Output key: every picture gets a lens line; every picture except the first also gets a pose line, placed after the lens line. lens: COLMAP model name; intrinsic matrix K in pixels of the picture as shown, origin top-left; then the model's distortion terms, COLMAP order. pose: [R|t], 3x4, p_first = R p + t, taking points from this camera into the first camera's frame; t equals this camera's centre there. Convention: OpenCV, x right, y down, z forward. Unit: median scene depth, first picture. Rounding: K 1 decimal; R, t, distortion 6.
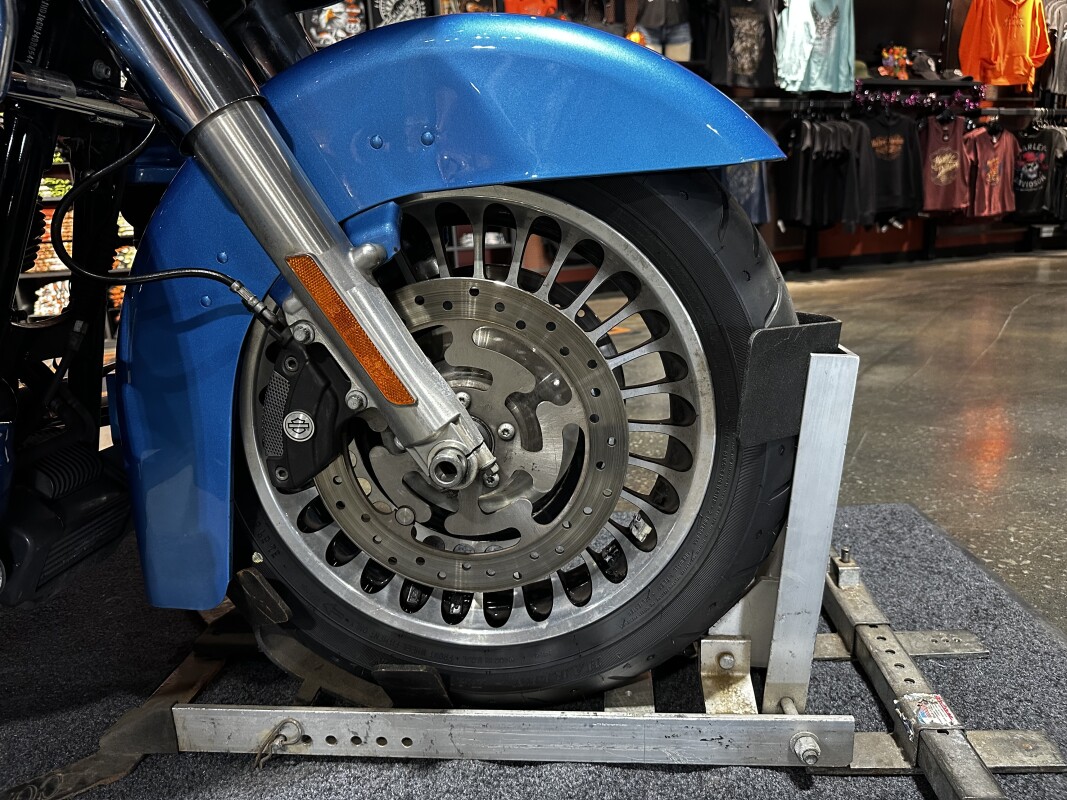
lens RADIAL K [[751.9, 0, 538.6], [0, 751.9, 408.8], [0, 0, 1]] dist [-0.001354, -0.011212]
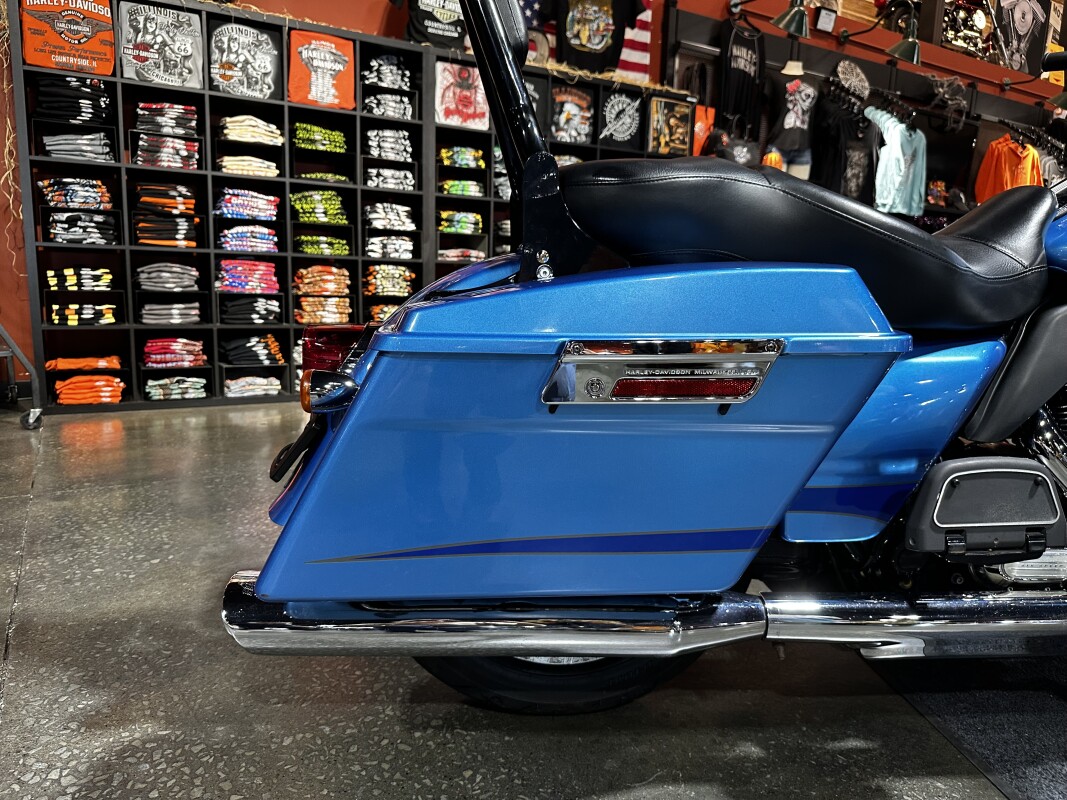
lens RADIAL K [[751.9, 0, 508.1], [0, 751.9, 398.7], [0, 0, 1]] dist [-0.001354, -0.011212]
pose [[0.985949, 0.058944, 0.156304, -0.436645], [-0.046378, 0.995481, -0.082860, -0.002034], [-0.160482, 0.074446, 0.984227, -0.058647]]
